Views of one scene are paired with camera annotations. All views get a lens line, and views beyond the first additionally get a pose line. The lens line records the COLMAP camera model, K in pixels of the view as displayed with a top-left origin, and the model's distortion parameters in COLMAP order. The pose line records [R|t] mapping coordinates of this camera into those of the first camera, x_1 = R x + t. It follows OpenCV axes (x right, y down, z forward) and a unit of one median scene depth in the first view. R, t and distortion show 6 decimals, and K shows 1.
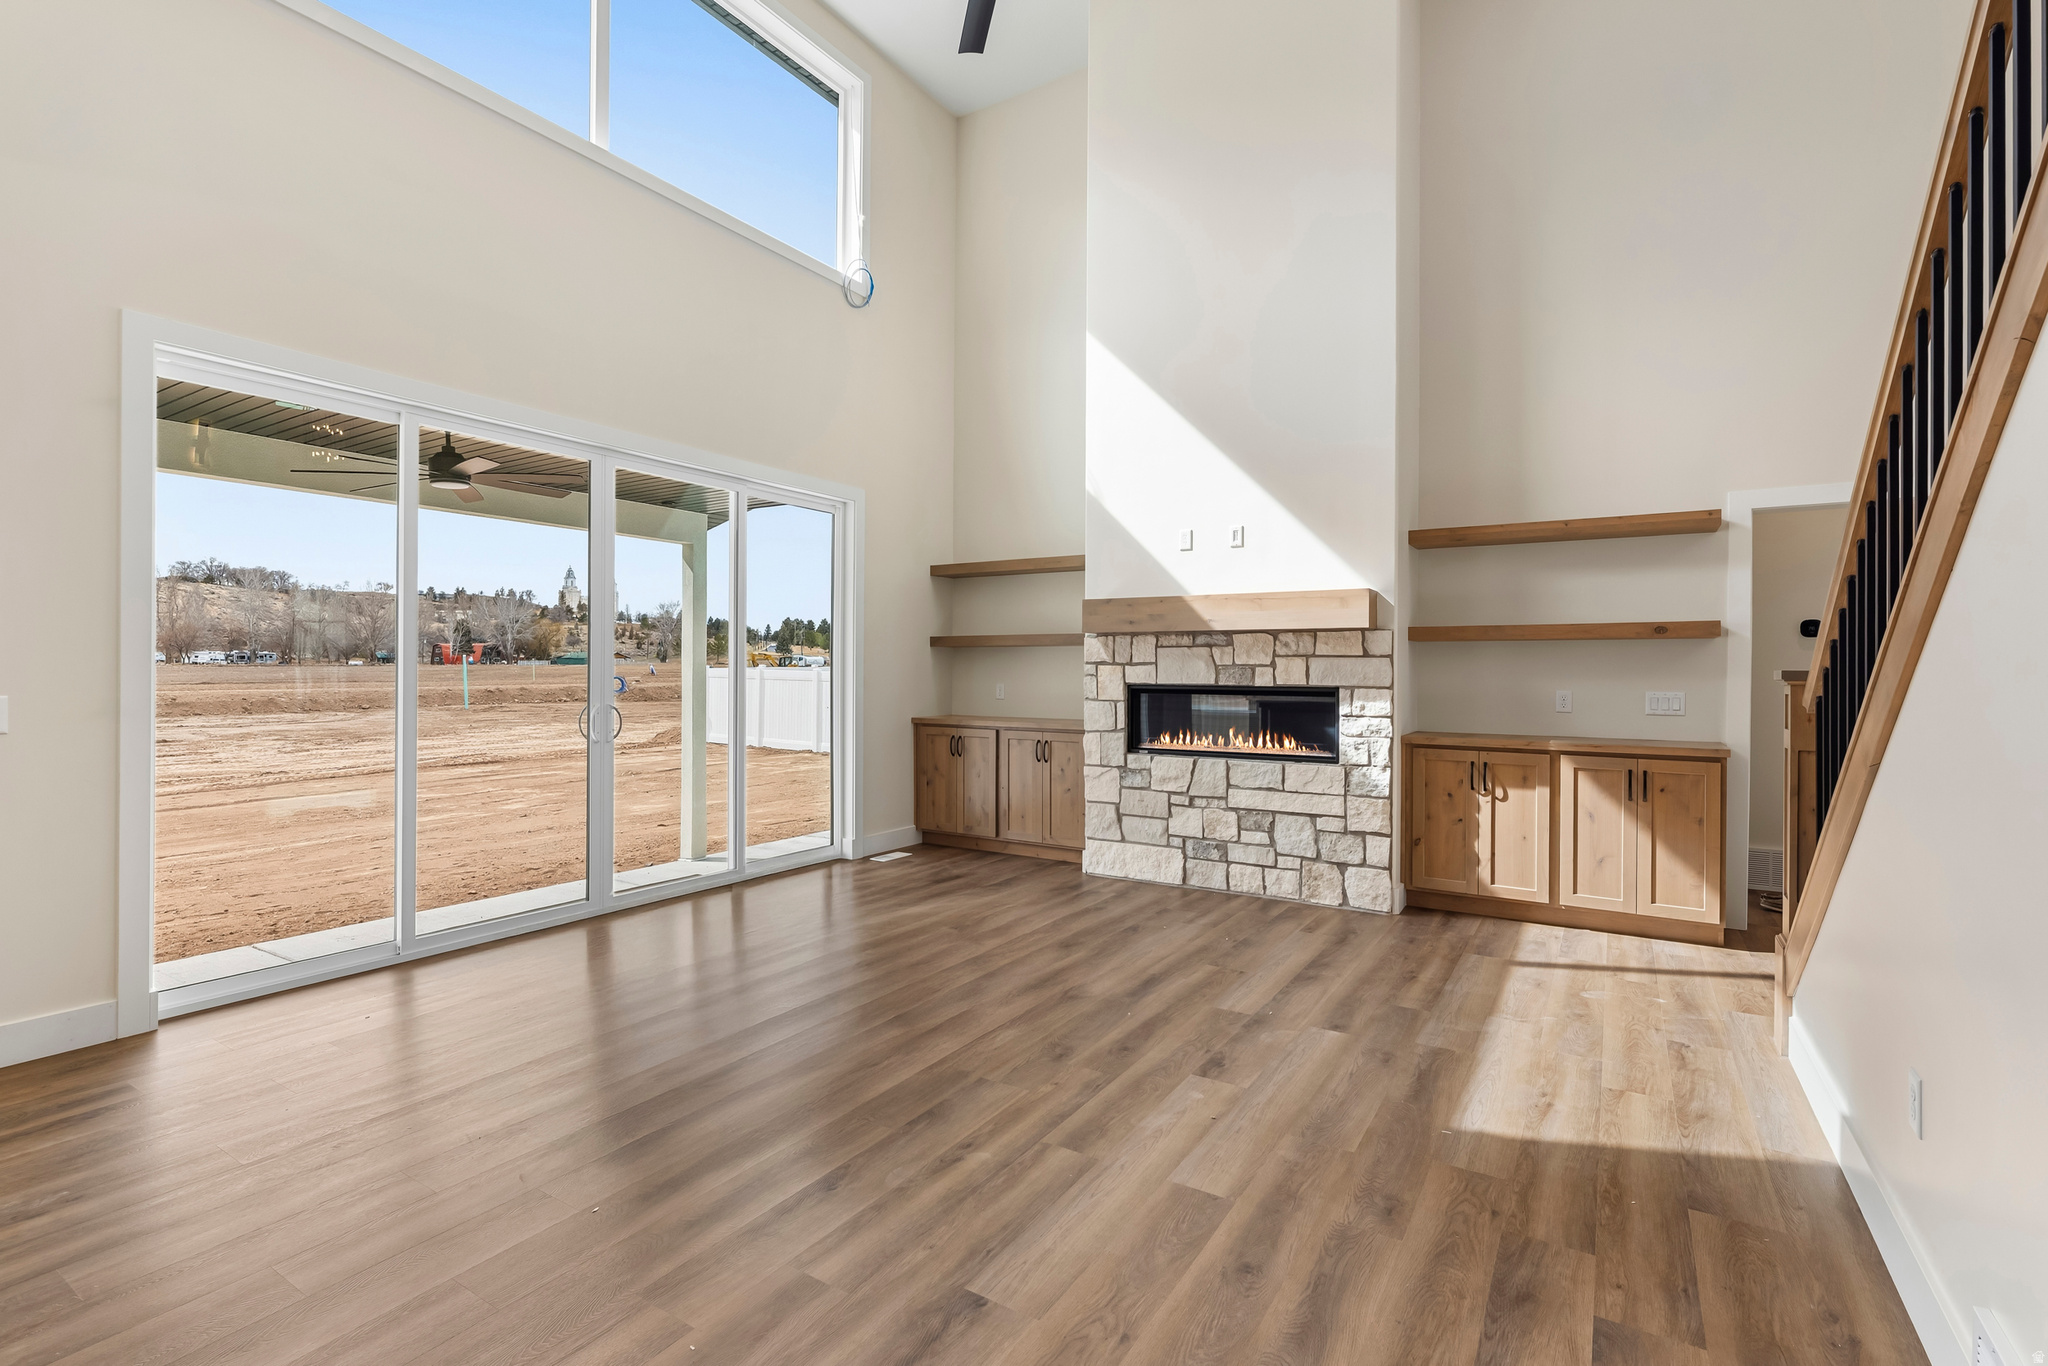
lens RADIAL K [[939.0, 0, 1028.1], [0, 939.0, 676.5], [0, 0, 1]] dist [0.000529, 0.000014]
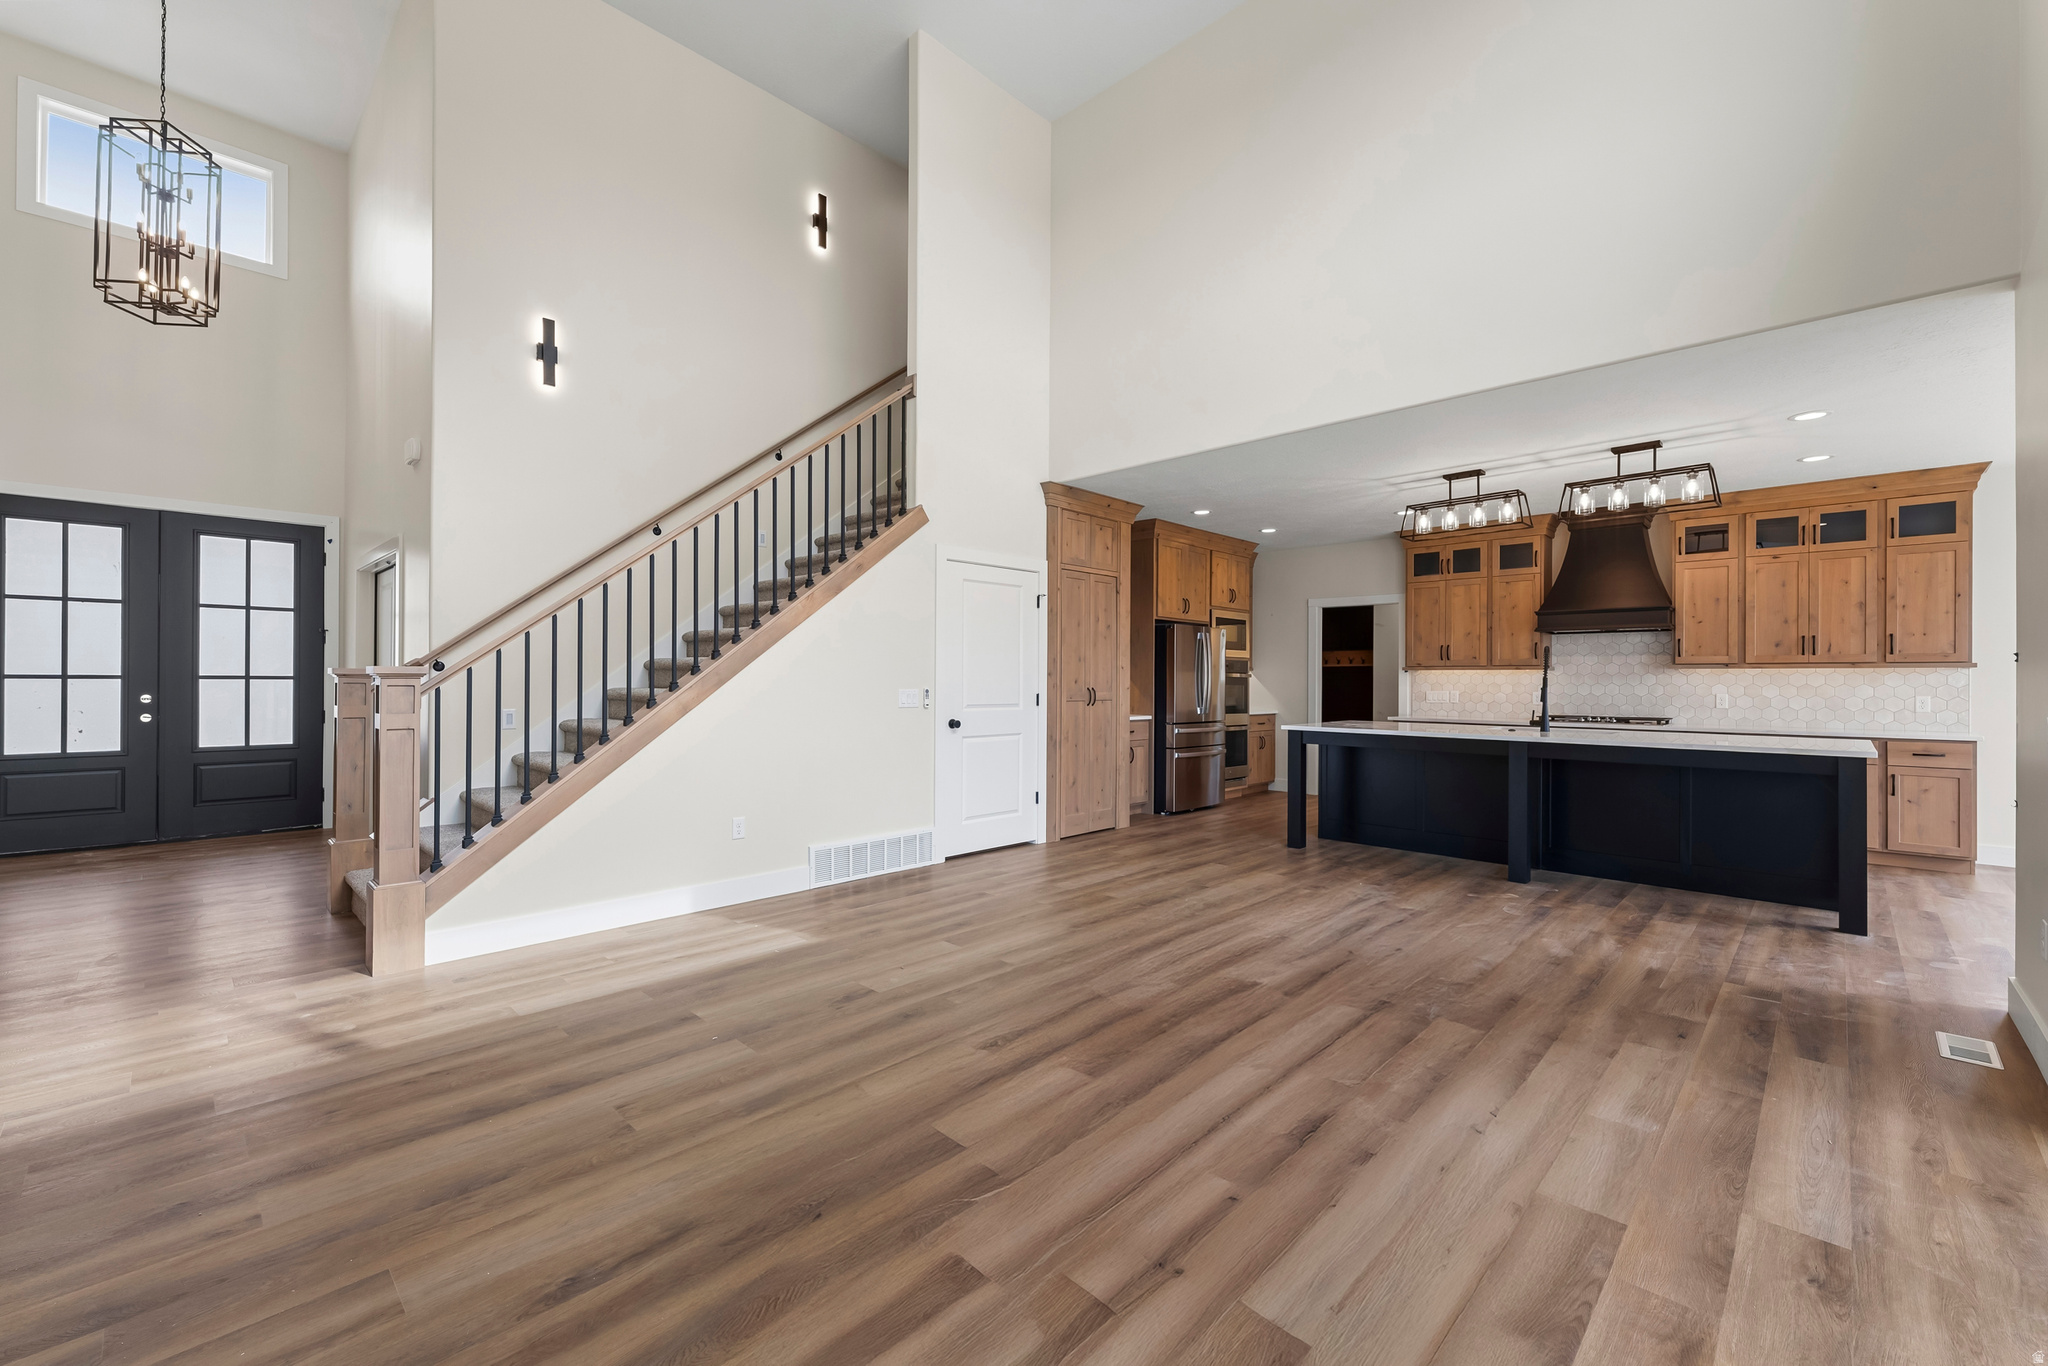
lens RADIAL K [[815.0, 0, 1021.9], [0, 815.0, 676.9], [0, 0, 1]] dist [-0.000085, 0.000009]
pose [[-0.976920, -0.007206, 0.213483, -0.248070], [-0.007203, 0.999974, 0.000789, 0.001697], [-0.213483, -0.000767, -0.976946, 2.084937]]
